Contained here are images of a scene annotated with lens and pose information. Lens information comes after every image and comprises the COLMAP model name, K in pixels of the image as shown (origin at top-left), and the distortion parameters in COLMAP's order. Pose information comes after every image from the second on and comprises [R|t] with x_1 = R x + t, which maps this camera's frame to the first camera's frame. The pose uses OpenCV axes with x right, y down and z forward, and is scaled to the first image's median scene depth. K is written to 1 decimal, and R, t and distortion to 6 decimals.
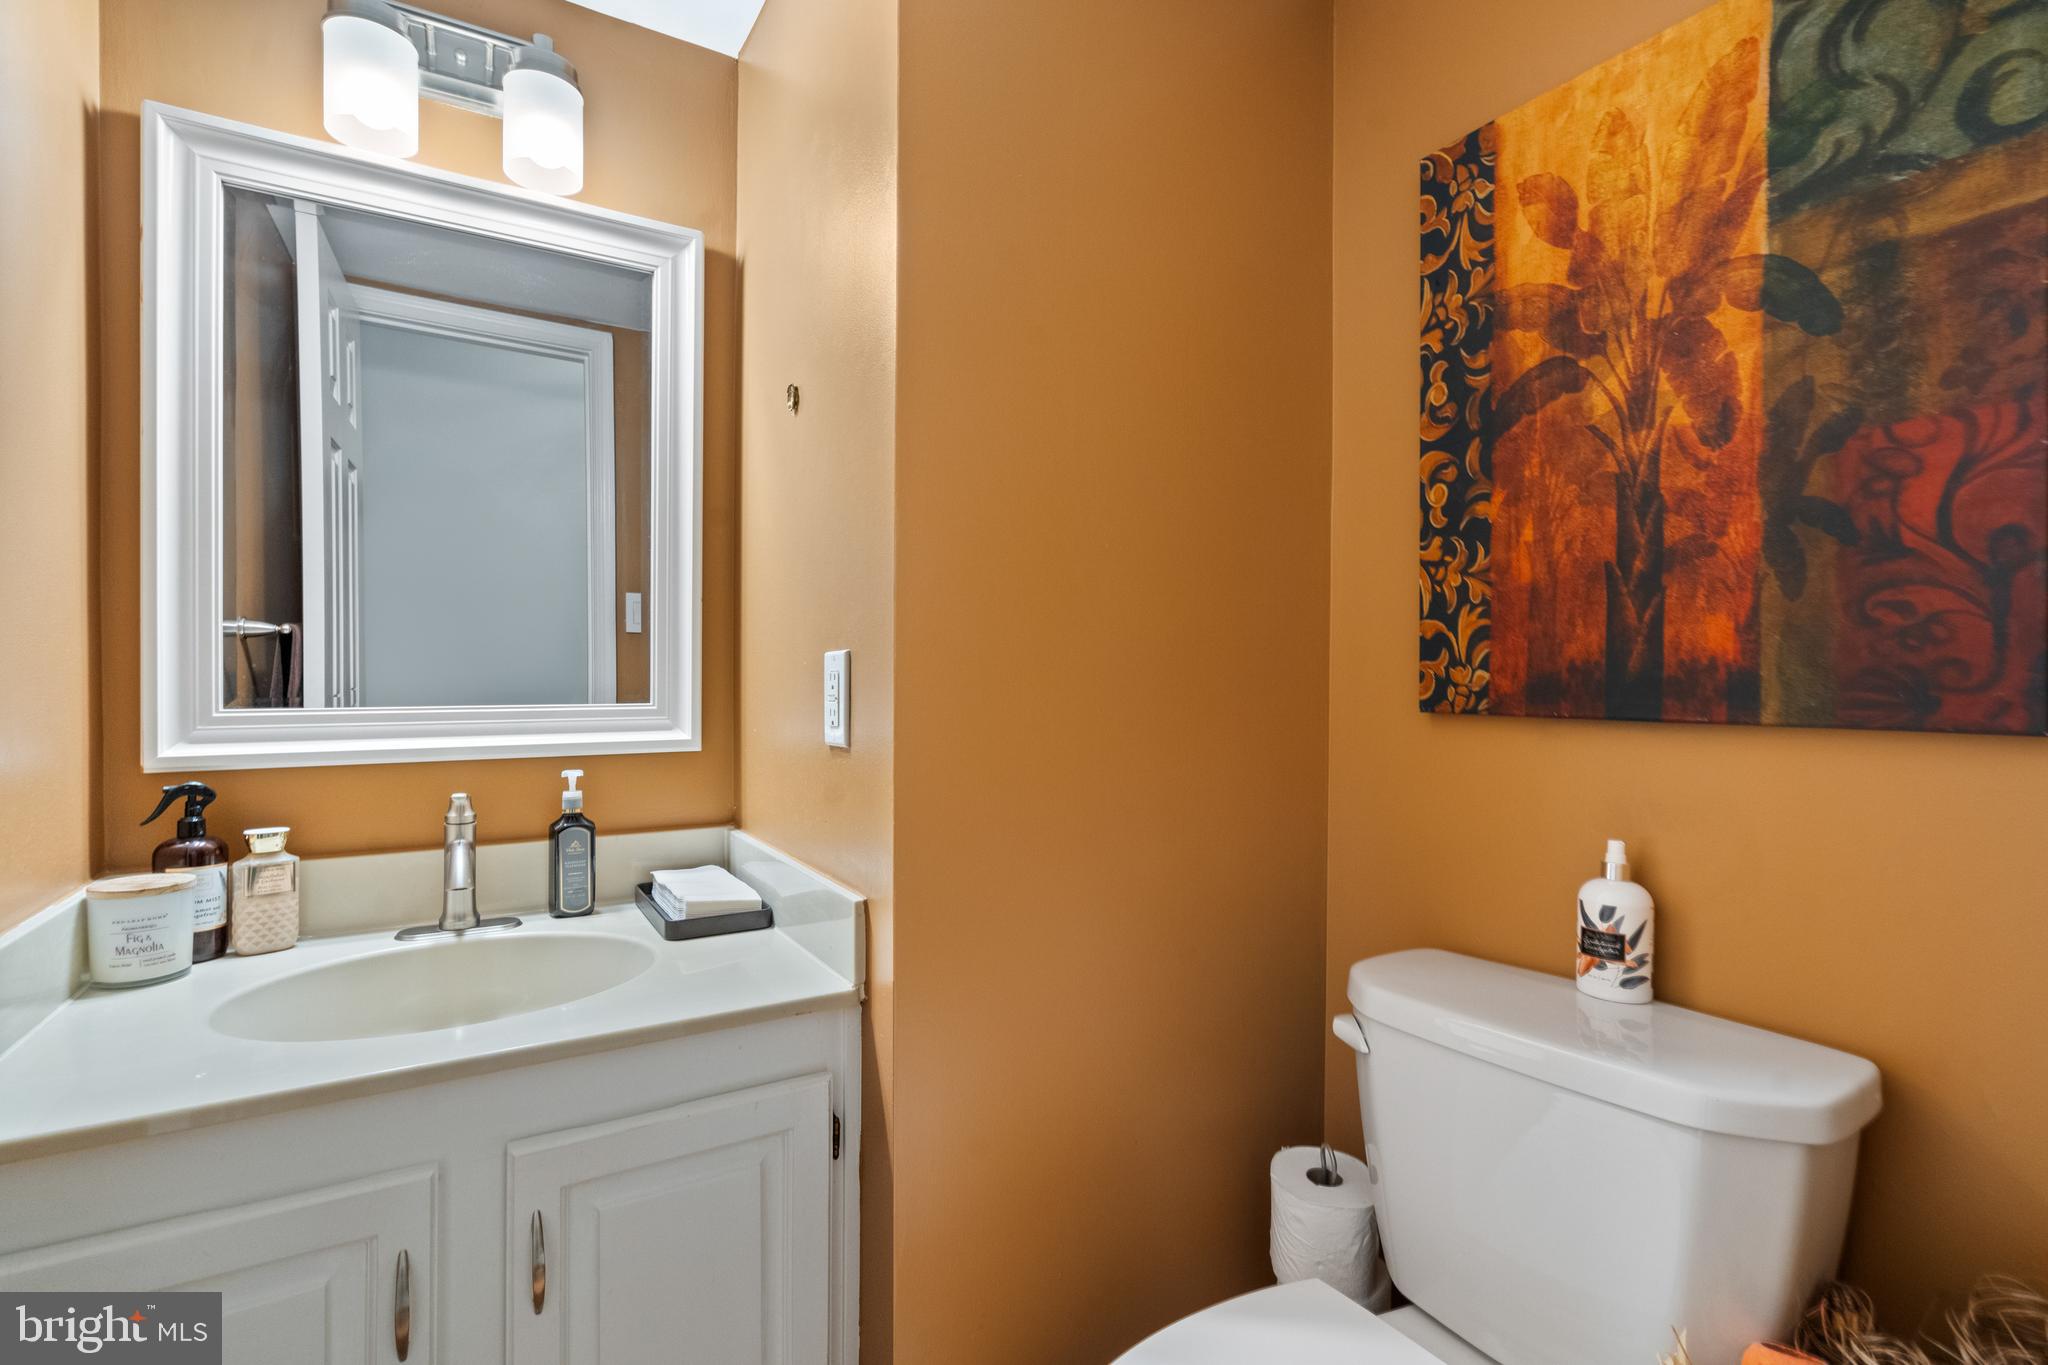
lens RADIAL K [[931.9, 0, 1031.6], [0, 931.9, 681.9], [0, 0, 1]] dist [-0.002751, 0.001270]
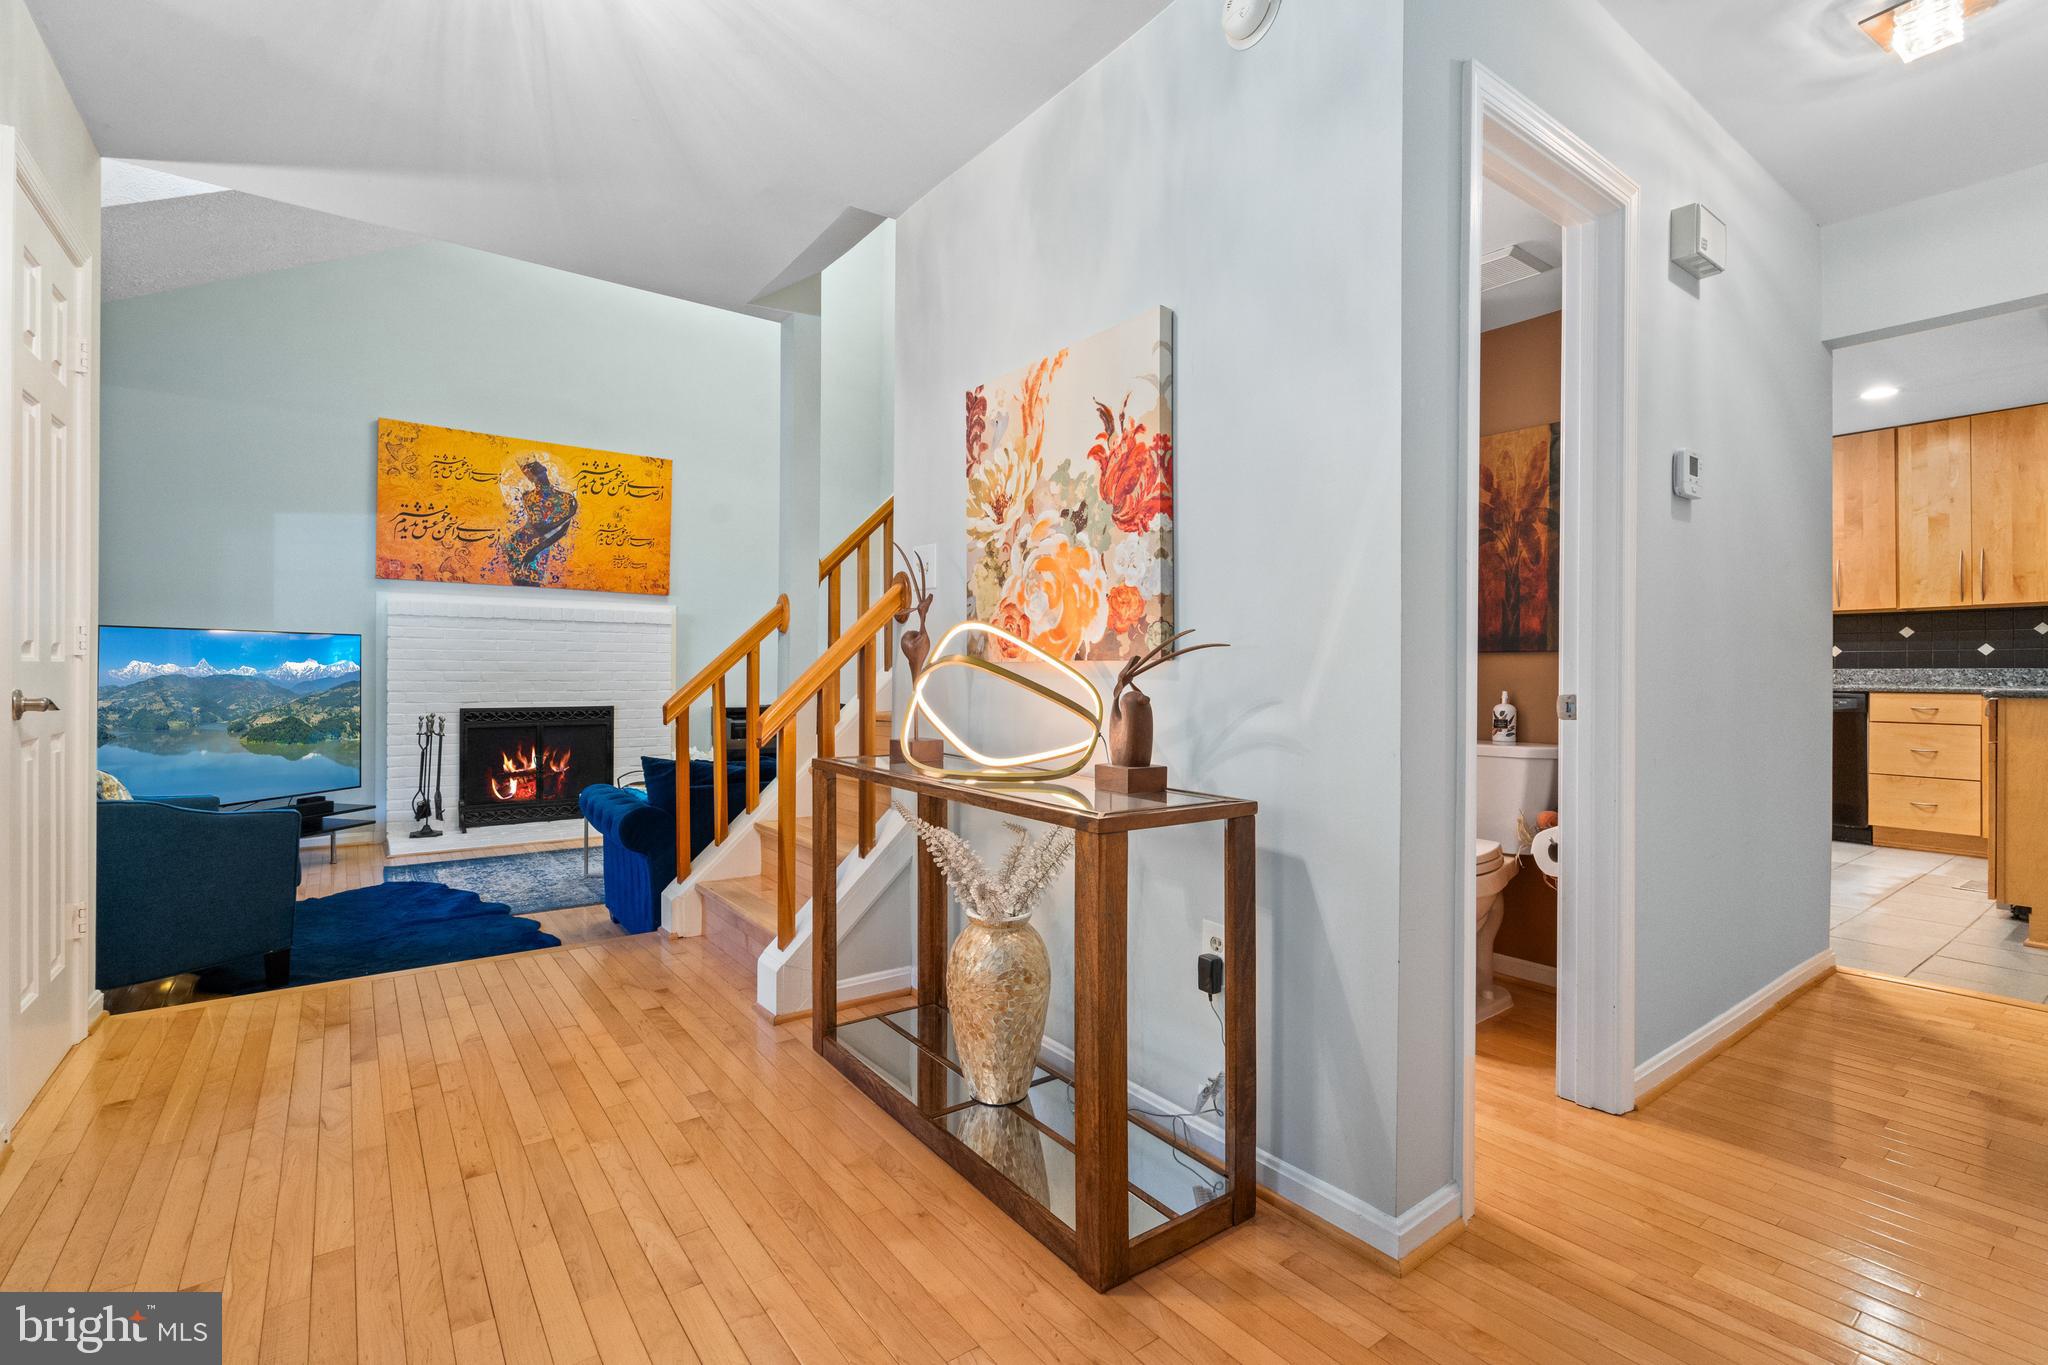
lens RADIAL K [[931.9, 0, 1038.0], [0, 931.9, 670.6], [0, 0, 1]] dist [-0.002751, 0.001270]
pose [[0.994433, 0.005151, 0.105241, -1.248012], [-0.004783, 0.999982, -0.003744, 0.125759], [-0.105259, 0.003220, 0.994440, -1.924295]]
